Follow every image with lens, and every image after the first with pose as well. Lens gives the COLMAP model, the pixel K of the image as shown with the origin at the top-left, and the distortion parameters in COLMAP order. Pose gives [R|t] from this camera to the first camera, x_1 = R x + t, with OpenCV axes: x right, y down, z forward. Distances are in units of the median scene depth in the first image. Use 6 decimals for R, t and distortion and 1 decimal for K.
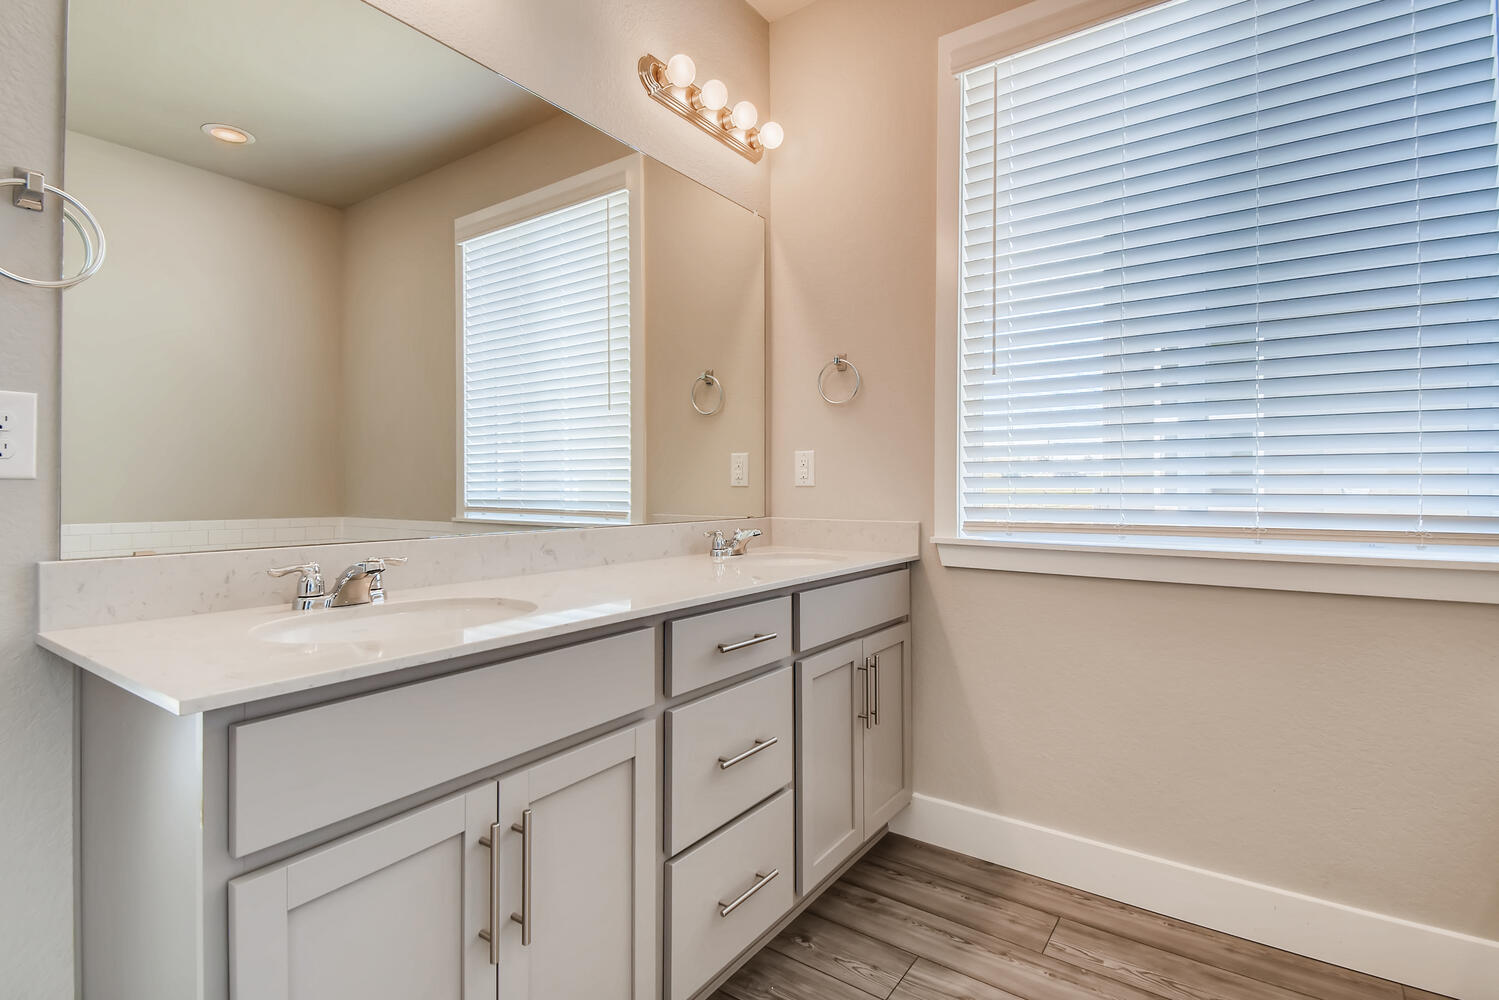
lens RADIAL K [[713.6, 0, 751.4], [0, 713.6, 482.6], [0, 0, 1]] dist [0.063383, -0.037946]
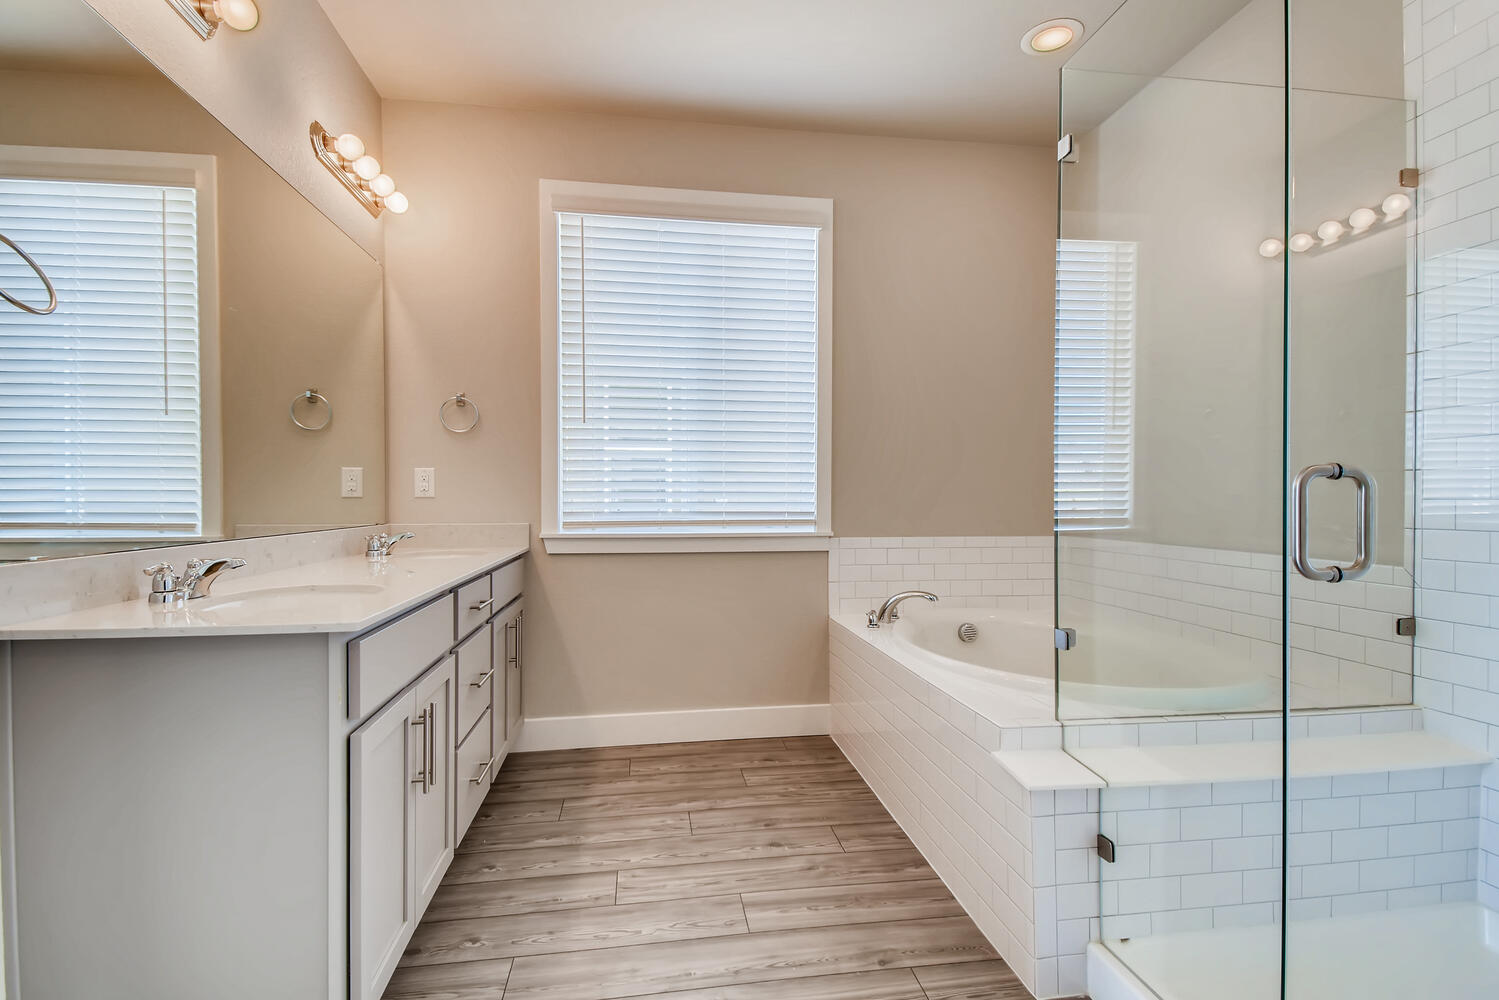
lens RADIAL K [[713.6, 0, 751.4], [0, 713.6, 482.6], [0, 0, 1]] dist [0.063383, -0.037946]
pose [[0.717344, 0.015614, 0.696545, -0.438040], [-0.006549, 0.999856, -0.015669, -0.004975], [-0.696689, 0.006679, 0.717342, -0.302602]]
